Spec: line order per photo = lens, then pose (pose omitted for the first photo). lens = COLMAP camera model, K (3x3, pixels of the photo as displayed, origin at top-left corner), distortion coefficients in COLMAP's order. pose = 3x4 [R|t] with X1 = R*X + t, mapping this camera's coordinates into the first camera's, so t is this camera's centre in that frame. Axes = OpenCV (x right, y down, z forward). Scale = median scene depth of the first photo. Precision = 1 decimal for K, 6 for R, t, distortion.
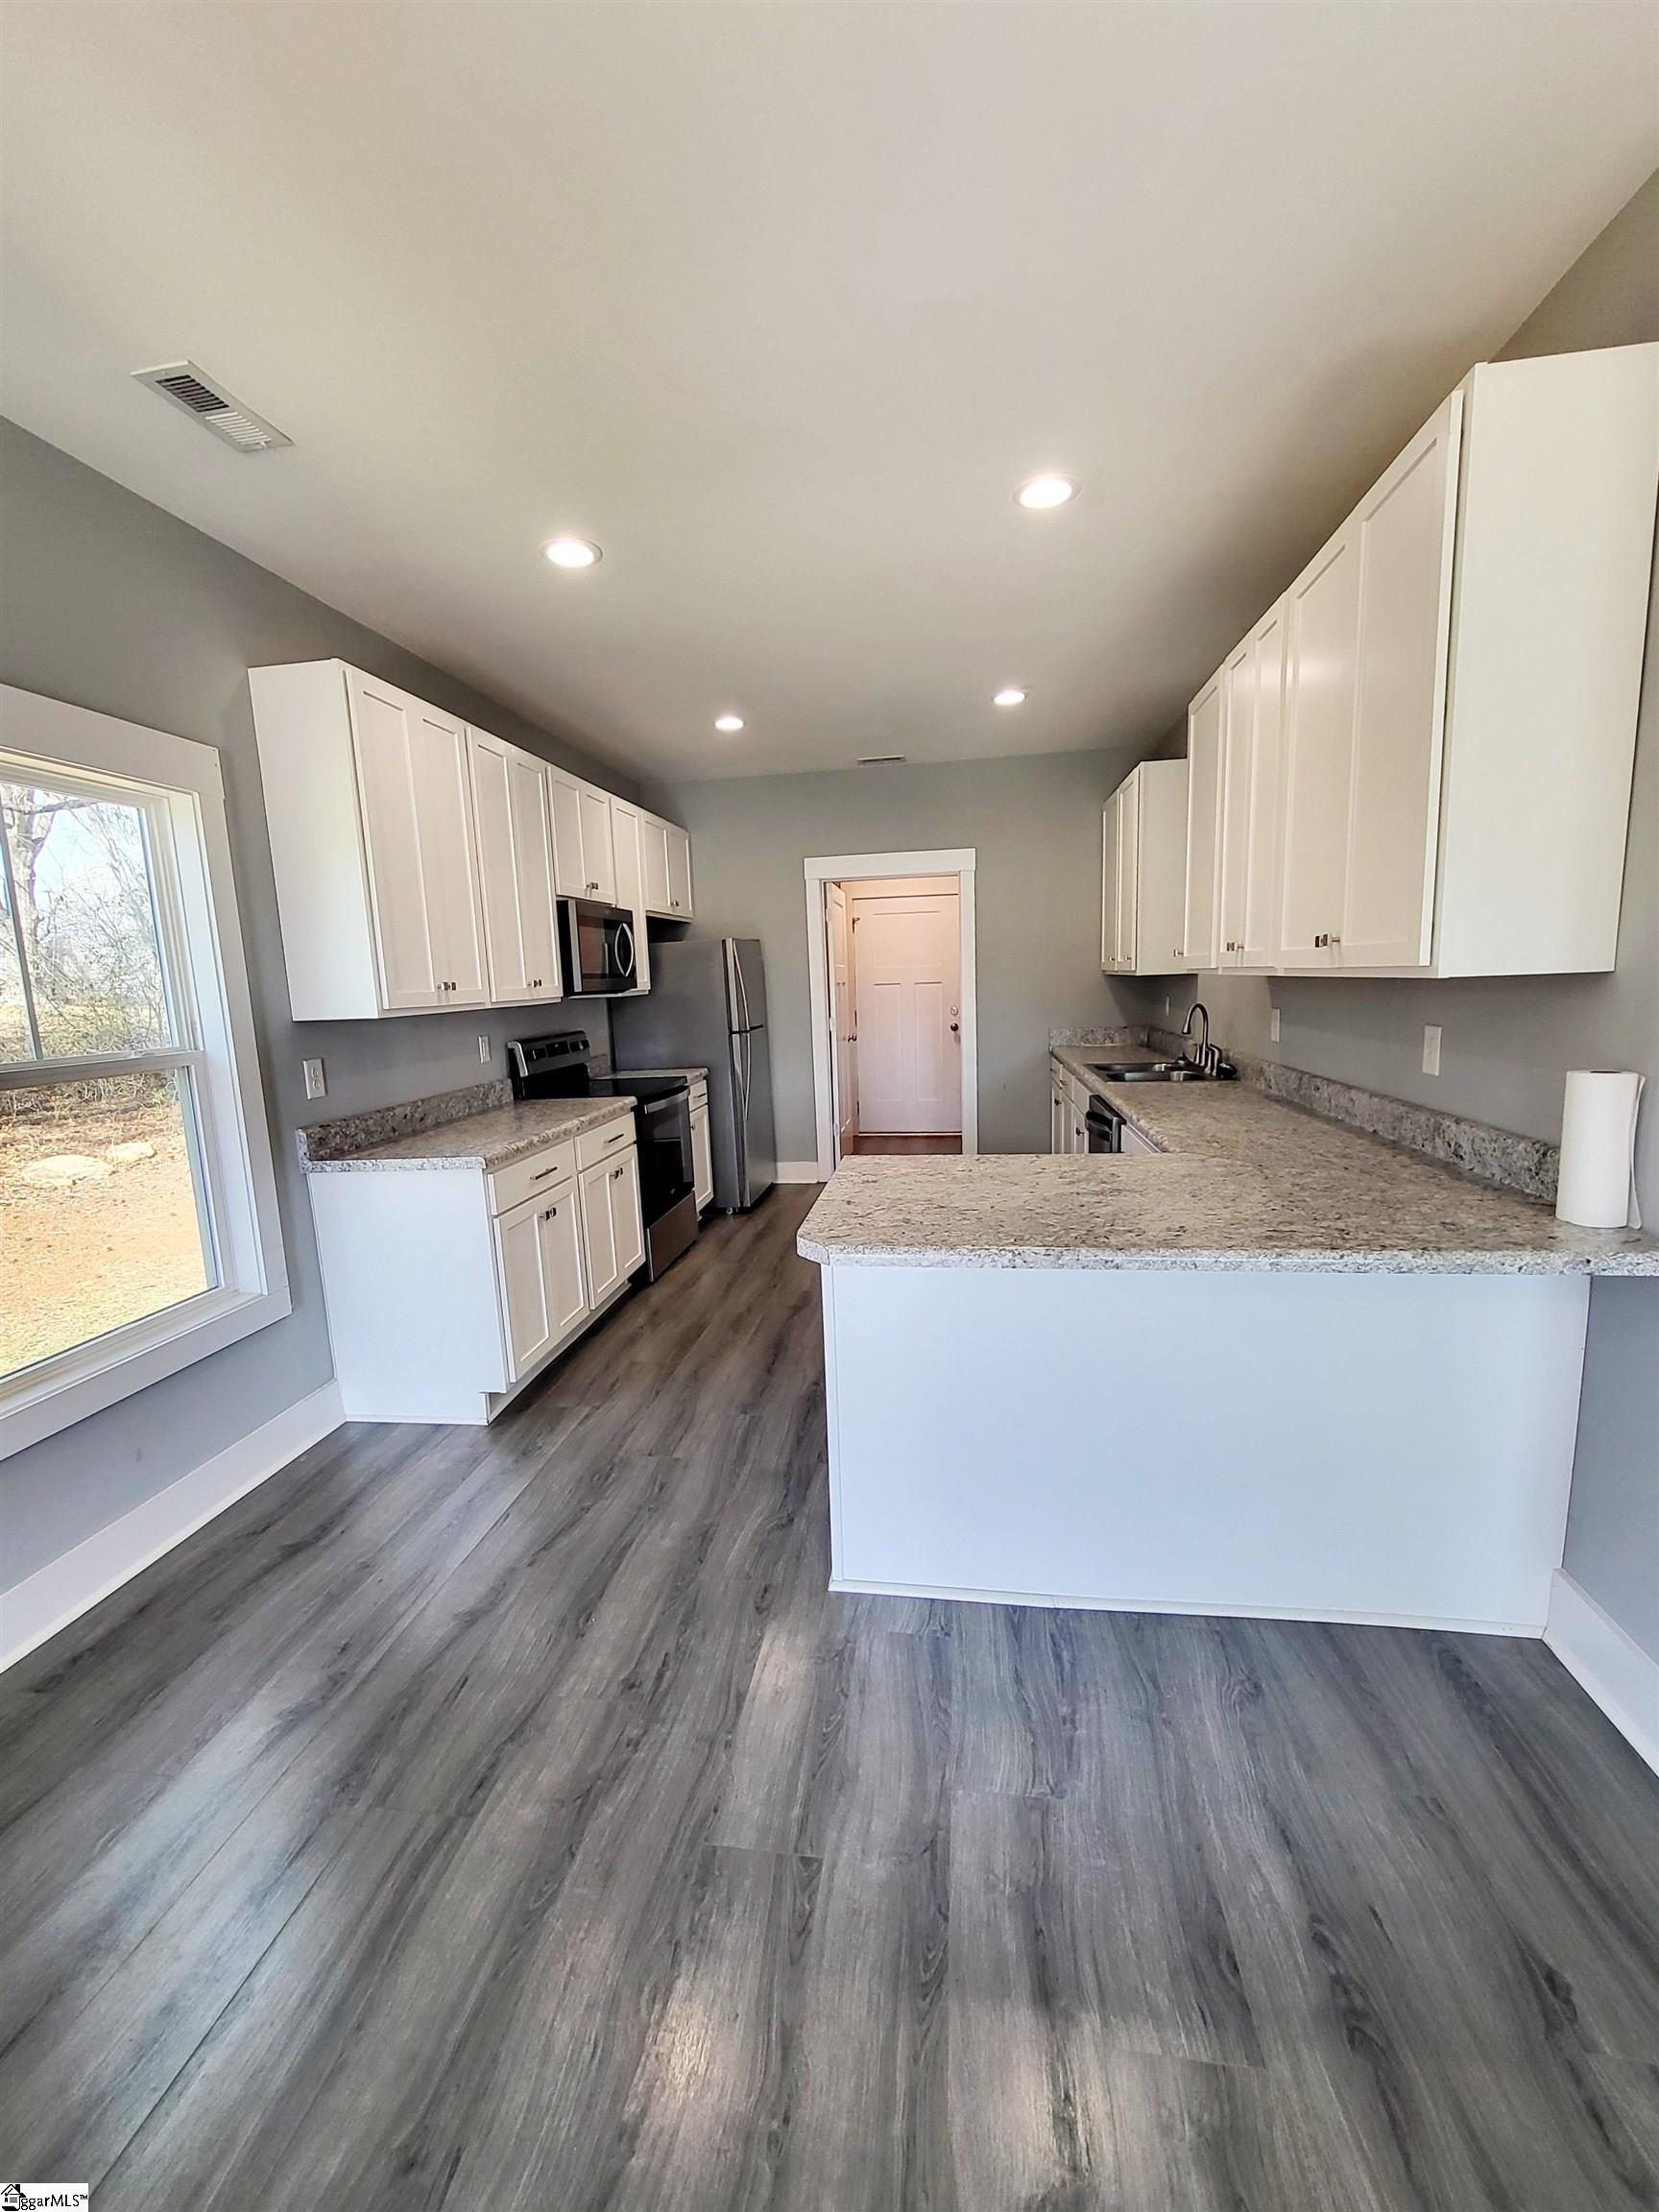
lens RADIAL K [[889.1, 0, 830.8], [0, 889.1, 1111.6], [0, 0, 1]] dist [-0.001201, -0.000718]
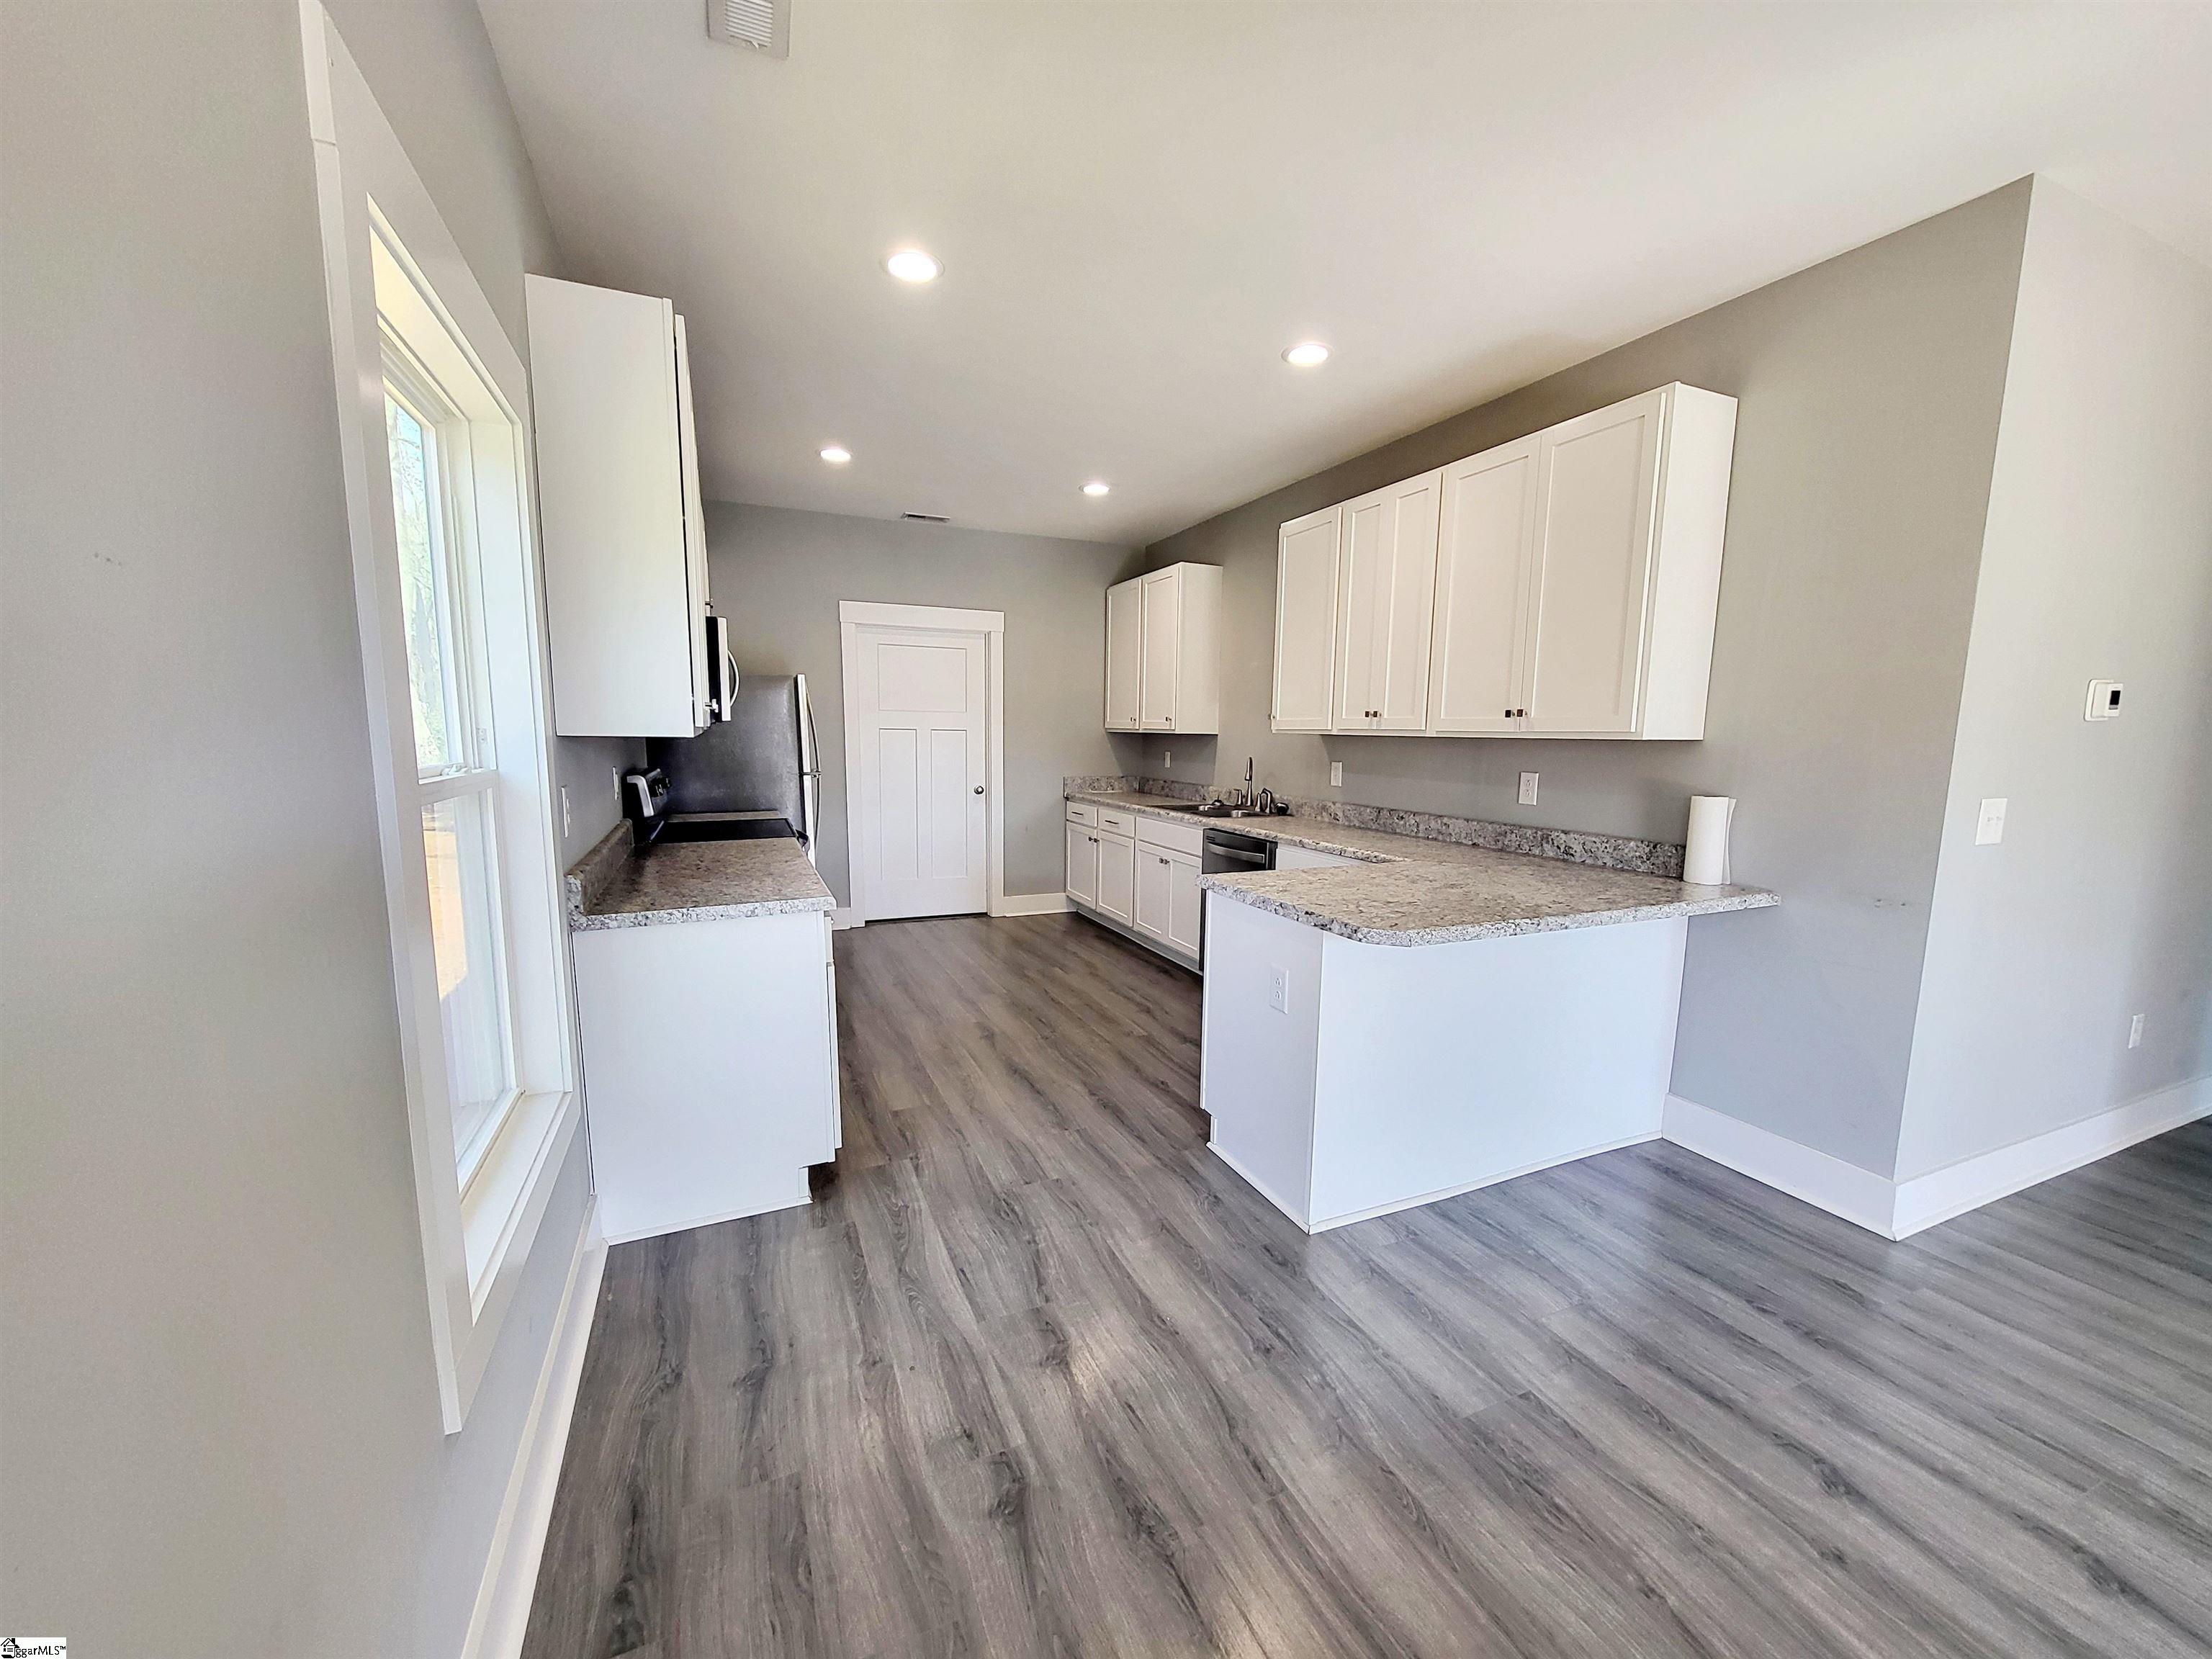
lens RADIAL K [[837.8, 0, 1103.3], [0, 837.8, 832.4], [0, 0, 1]] dist [-0.000143, 0.000462]
pose [[0.847405, -0.014859, 0.530739, -0.506937], [0.033764, 0.999093, -0.025939, 0.014092], [-0.529873, 0.039901, 0.847138, 0.110068]]
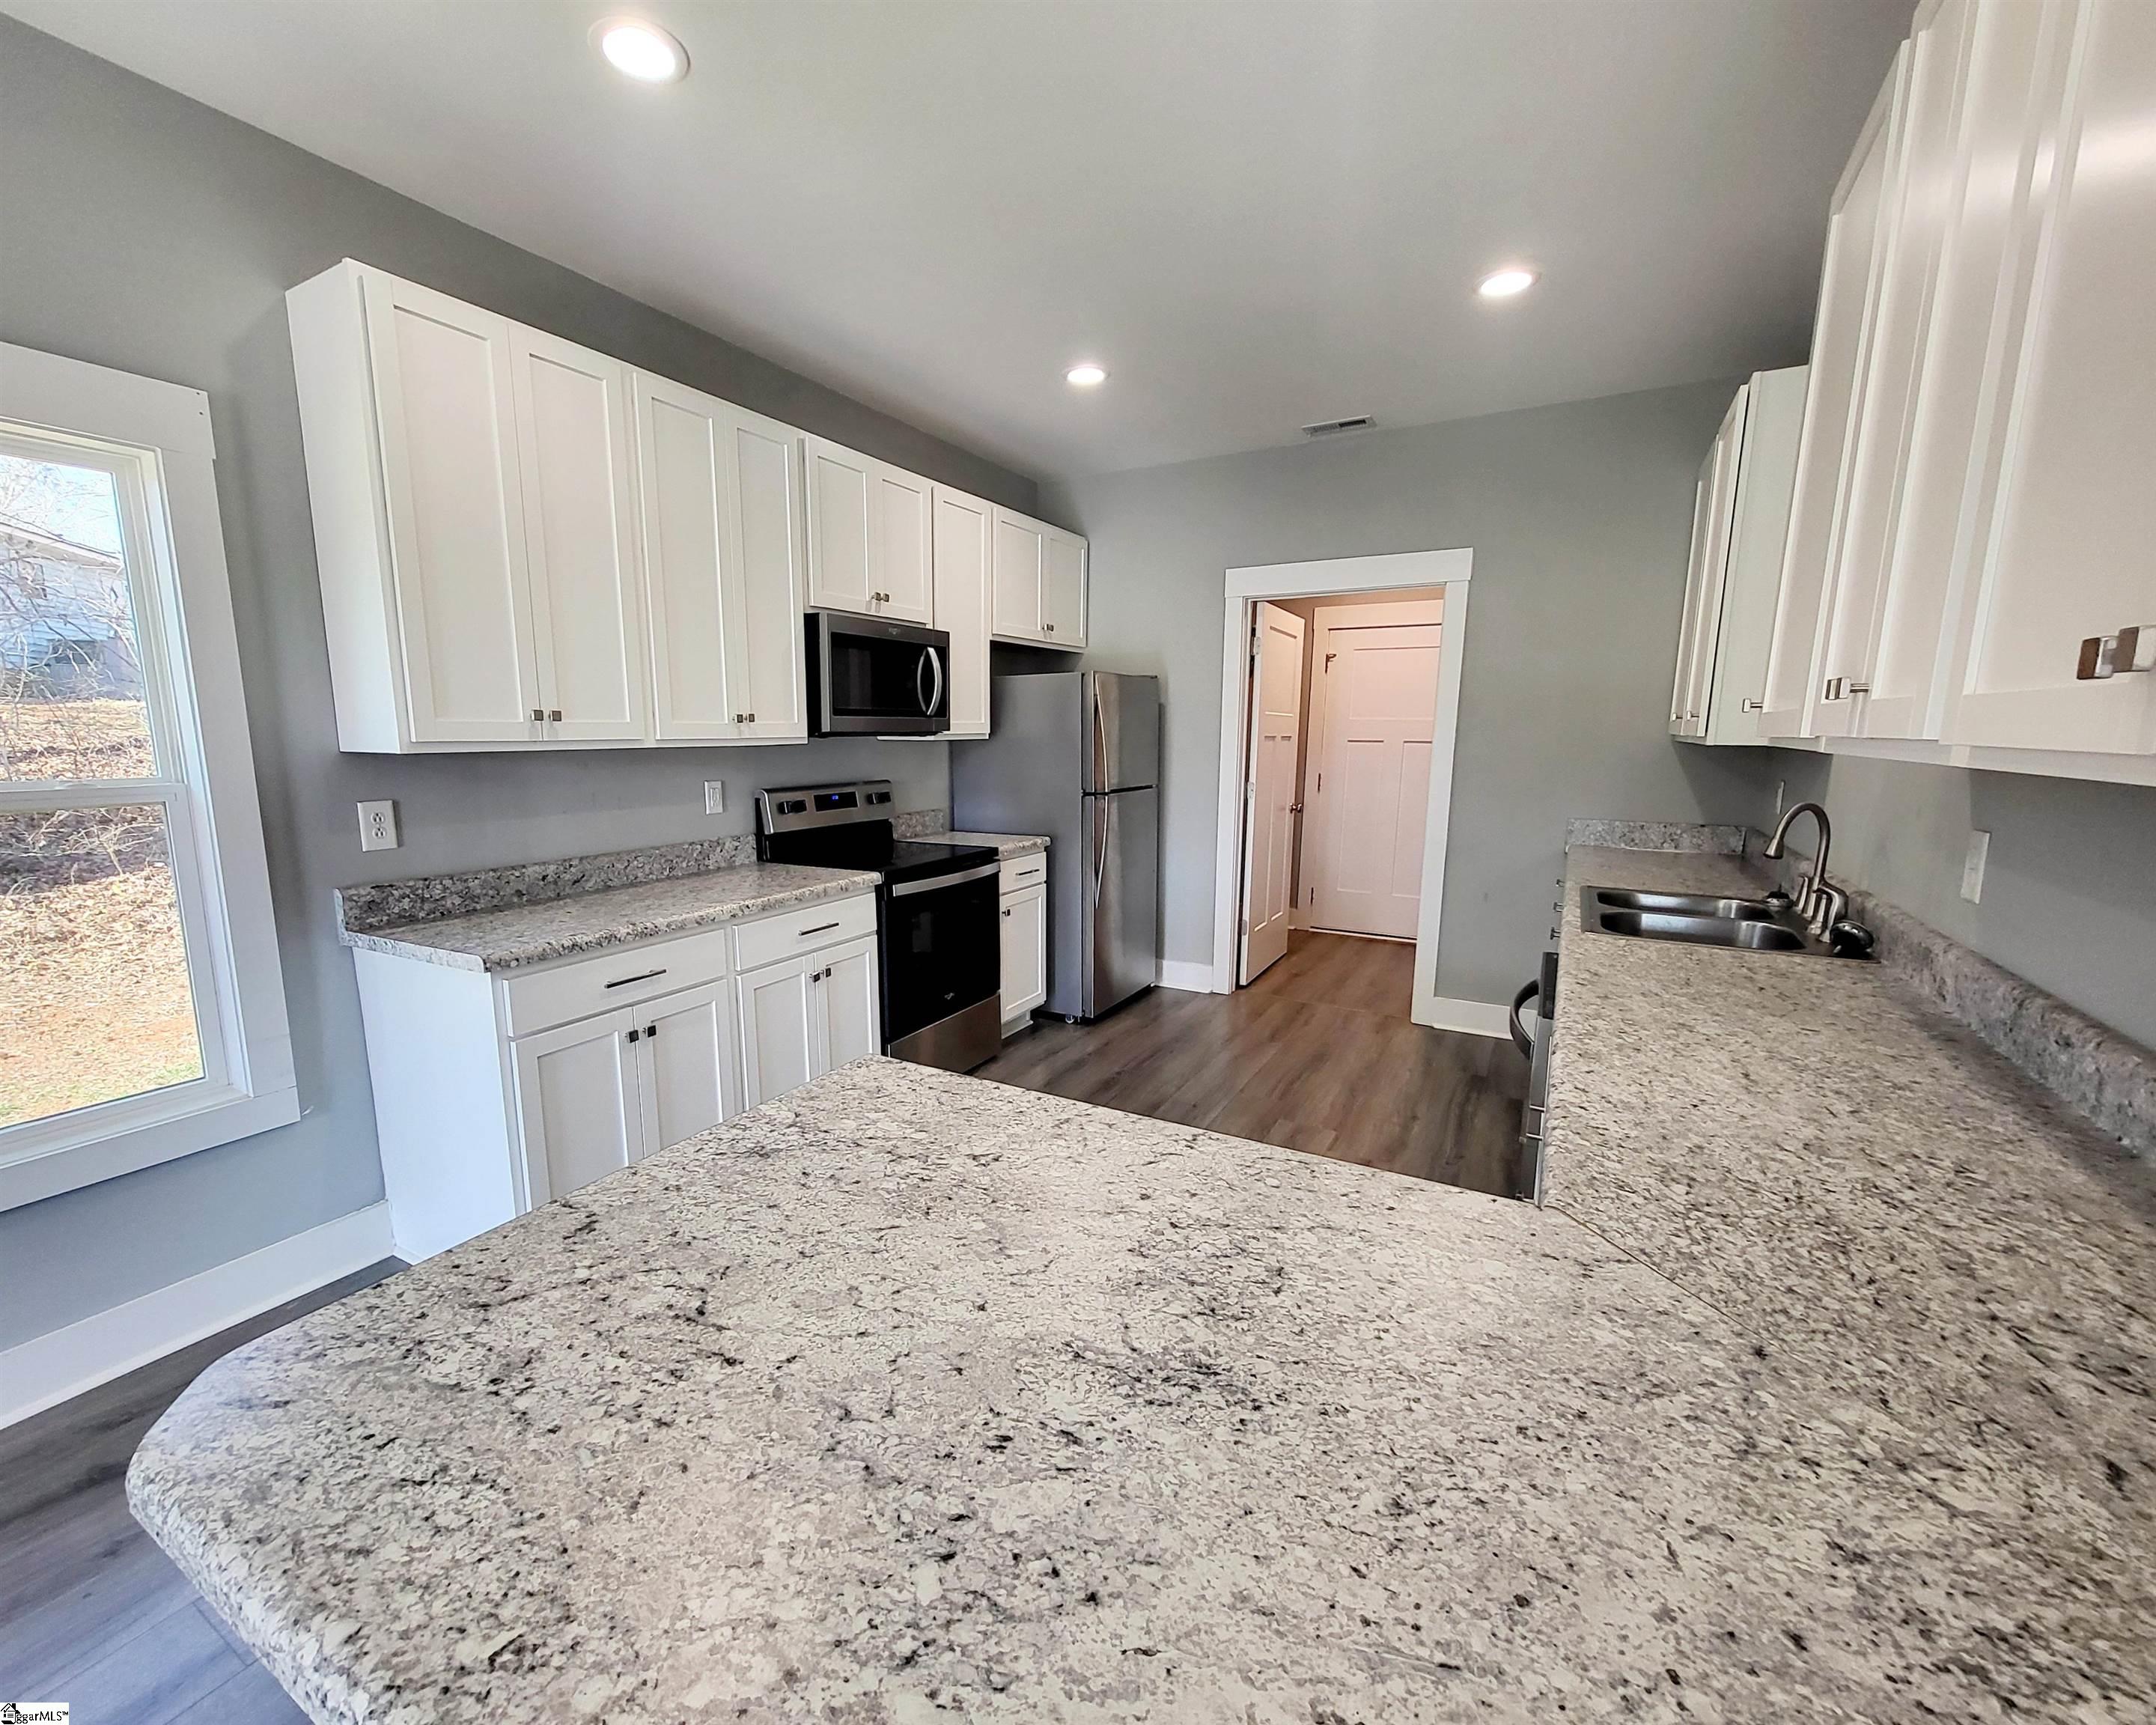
lens RADIAL K [[885.5, 0, 1070.0], [0, 885.5, 869.0], [0, 0, 1]] dist [0.010403, 0.000061]
pose [[0.928200, 0.099643, -0.358490, 0.251510], [-0.094258, 0.995017, 0.032515, -0.074179], [0.359944, 0.003610, 0.932967, 0.431060]]
